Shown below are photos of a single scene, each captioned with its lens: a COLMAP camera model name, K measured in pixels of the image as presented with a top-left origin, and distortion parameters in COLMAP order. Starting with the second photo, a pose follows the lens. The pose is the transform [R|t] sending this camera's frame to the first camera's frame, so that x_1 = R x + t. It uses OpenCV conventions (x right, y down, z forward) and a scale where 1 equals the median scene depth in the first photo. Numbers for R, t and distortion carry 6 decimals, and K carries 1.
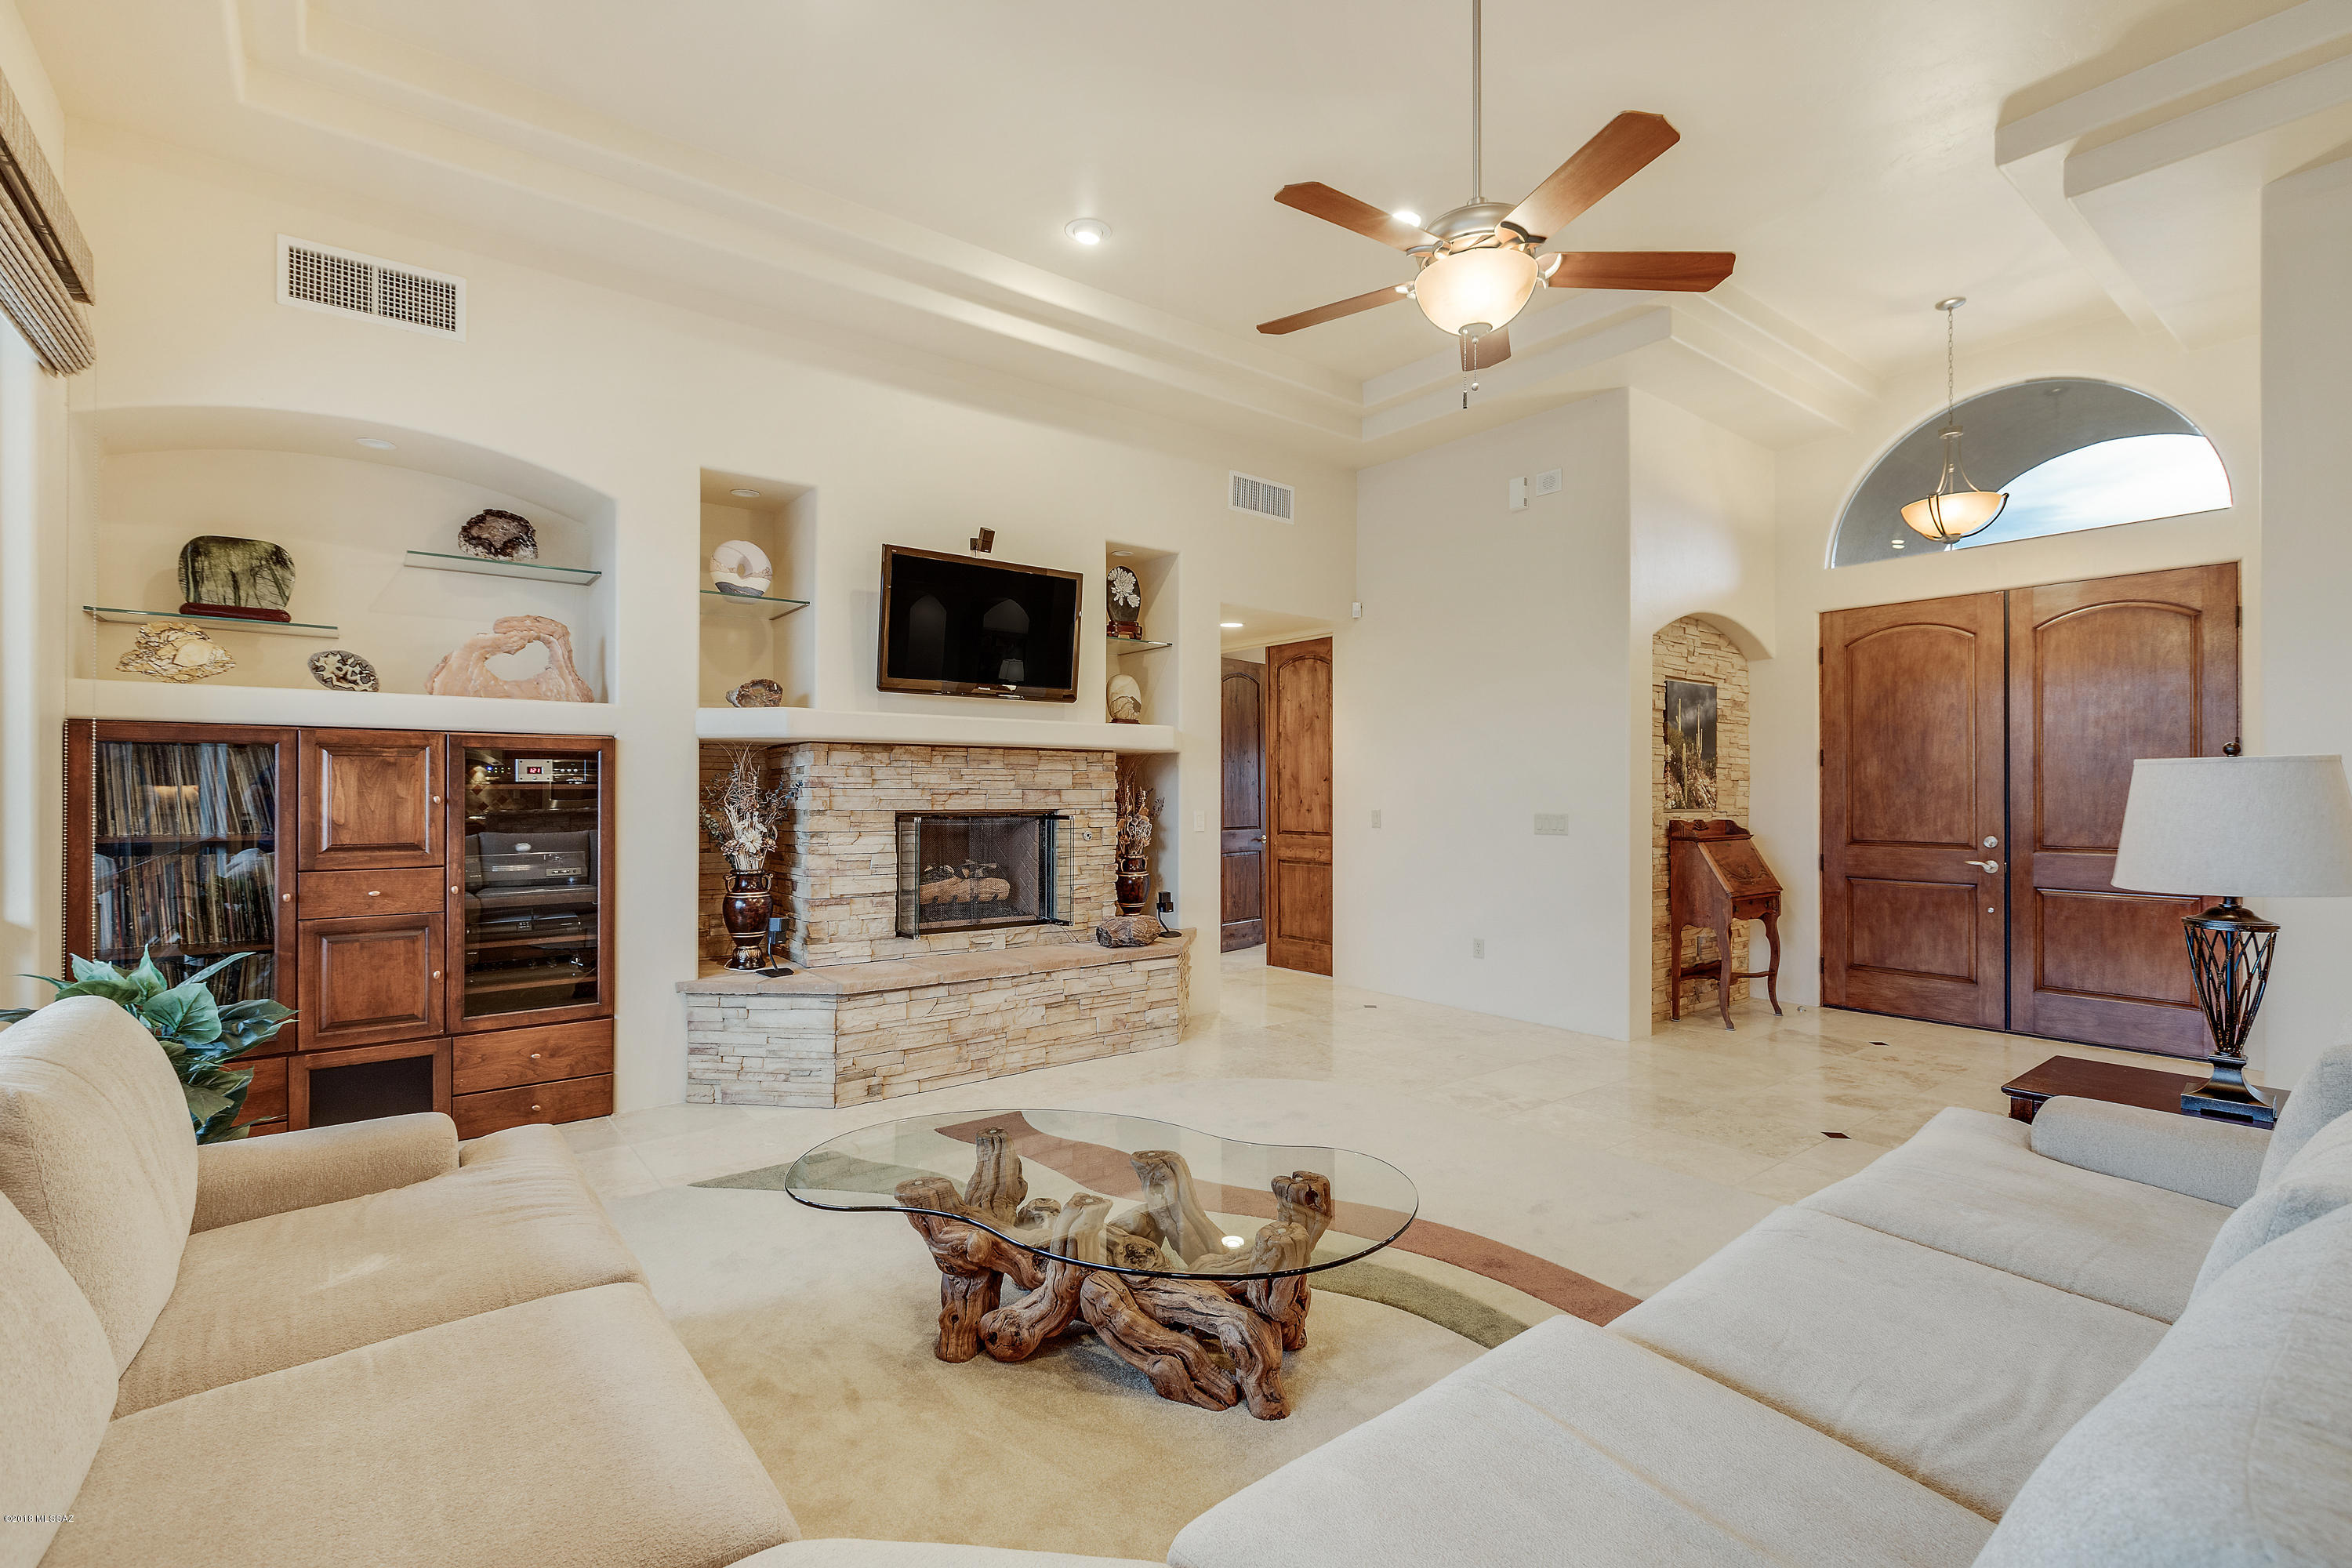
lens RADIAL K [[1065.2, 0, 1175.6], [0, 1065.2, 767.3], [0, 0, 1]] dist [0.002150, -0.000193]
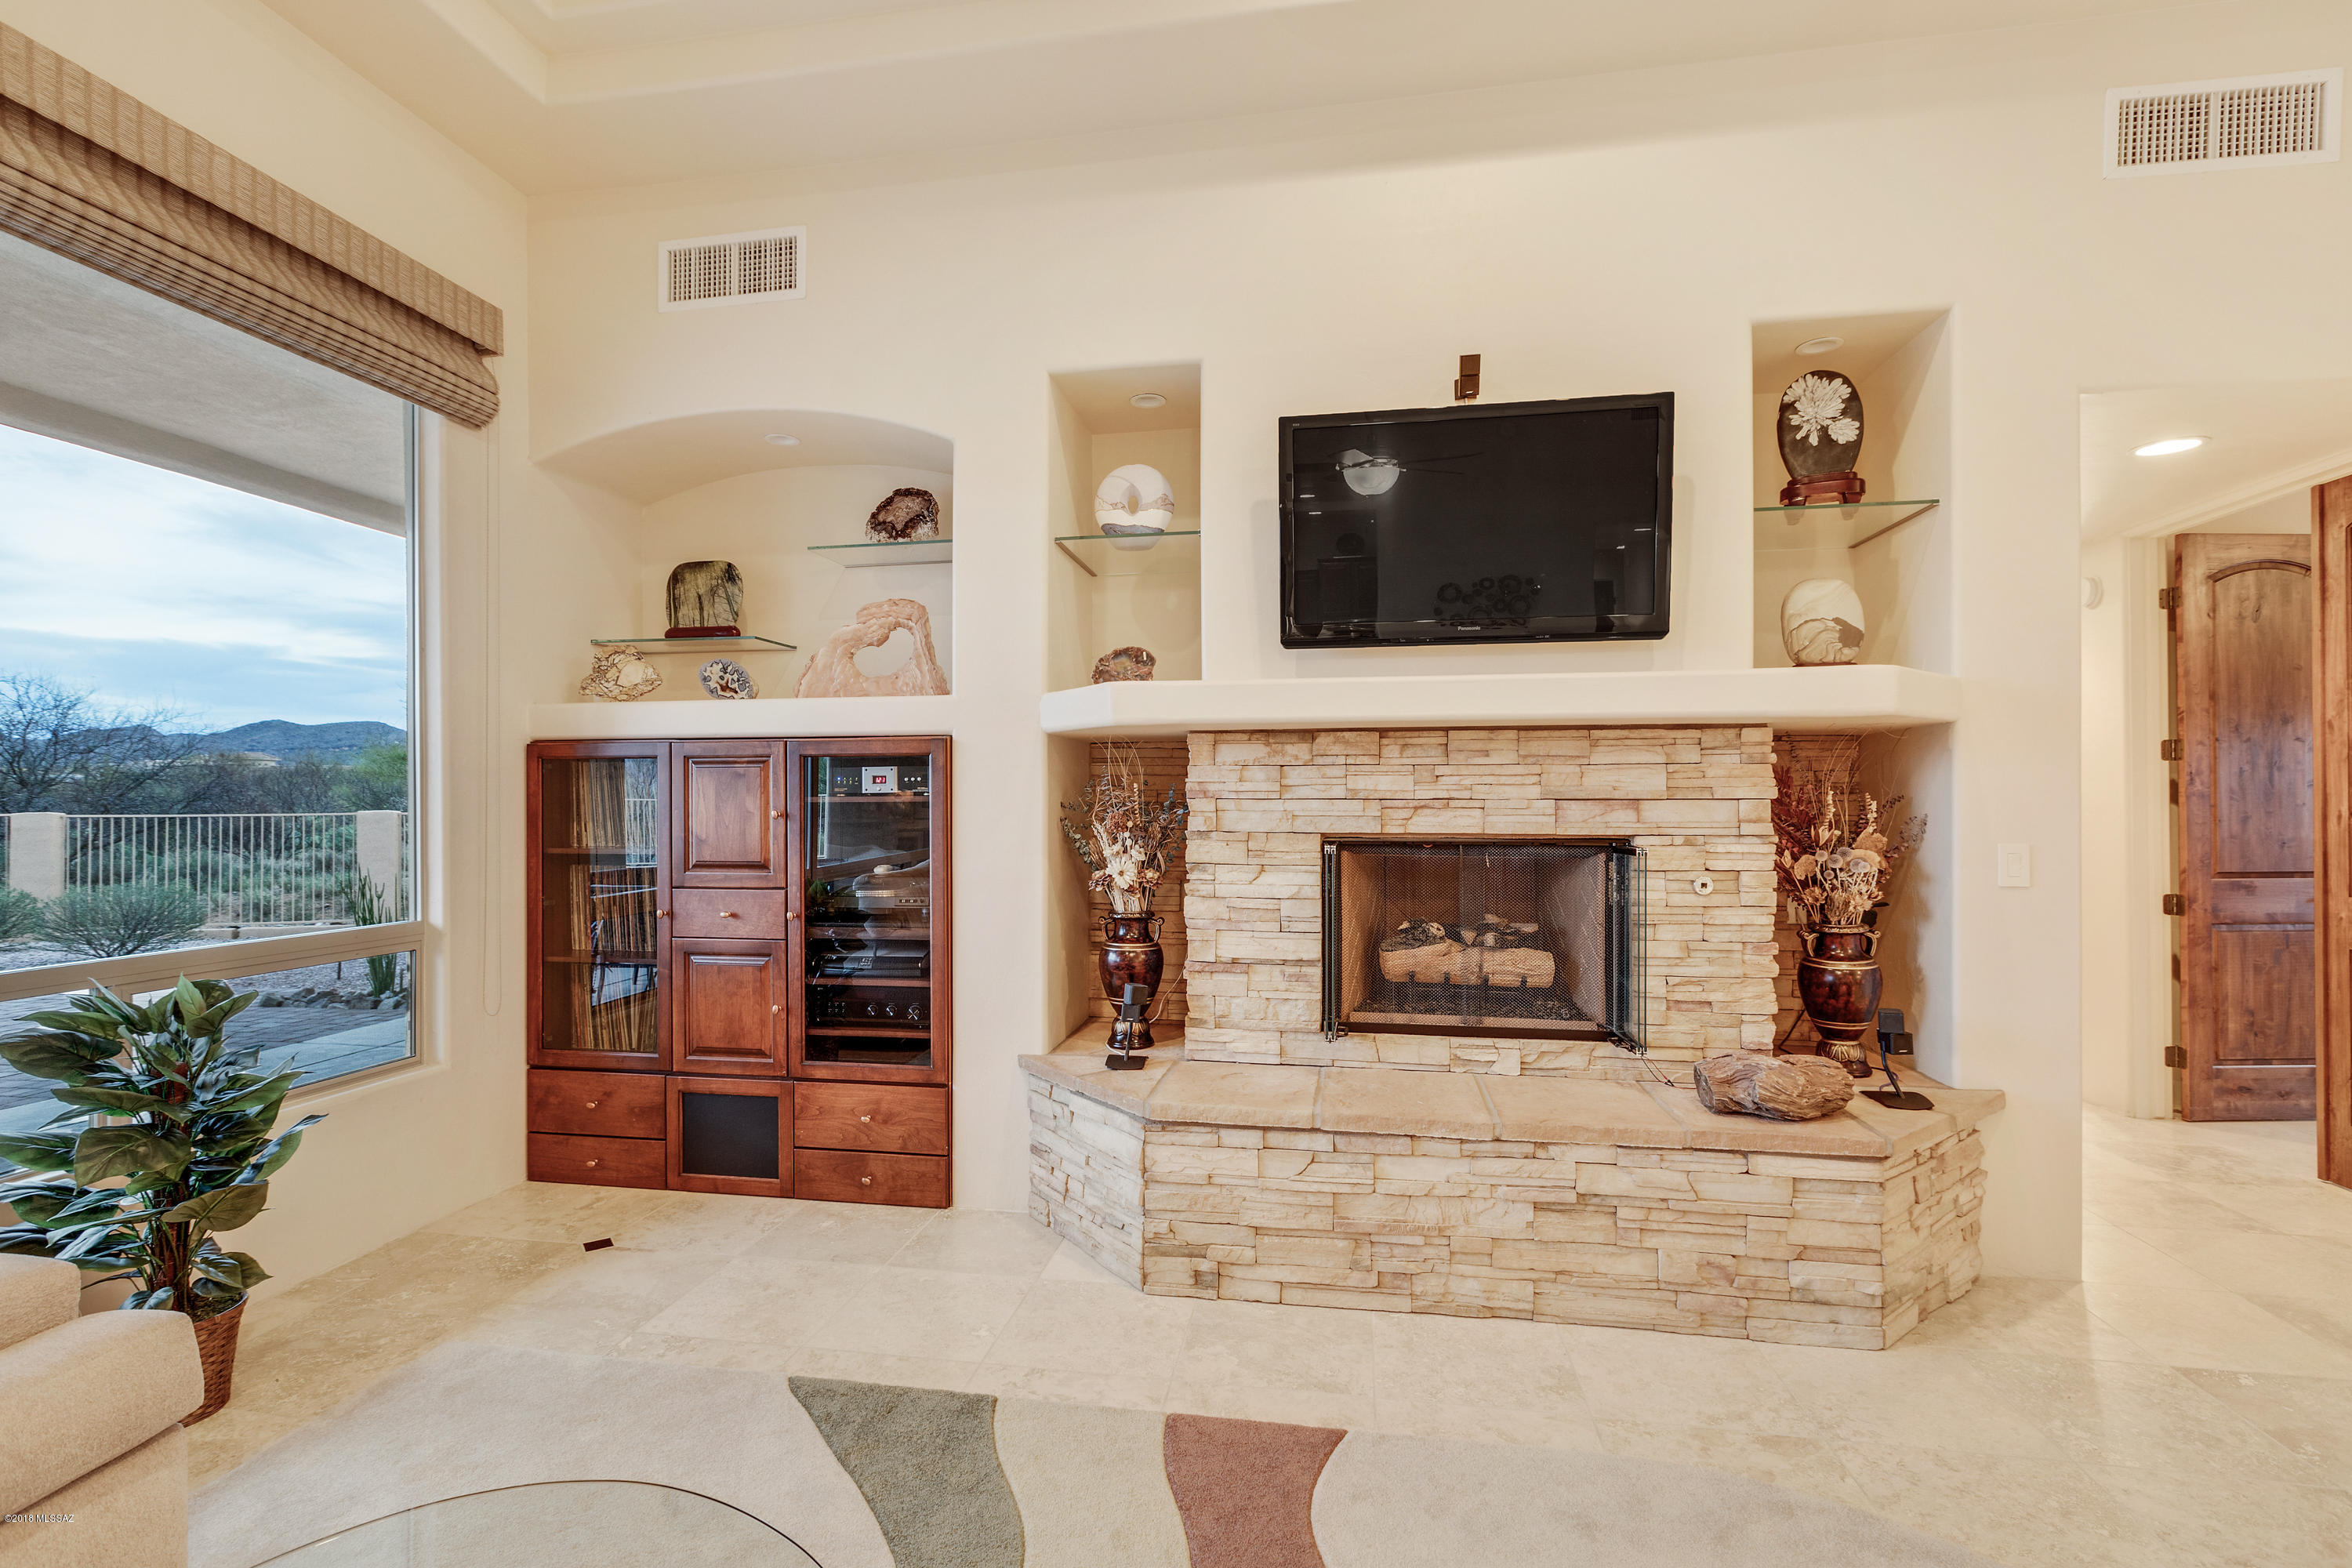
lens RADIAL K [[1065.4, 0, 1171.7], [0, 1065.4, 796.5], [0, 0, 1]] dist [-0.000979, -0.000290]
pose [[0.667389, -0.007218, -0.744674, 0.159776], [0.019506, 0.999779, 0.007792, 0.012226], [0.744454, -0.019726, 0.667383, 0.528259]]
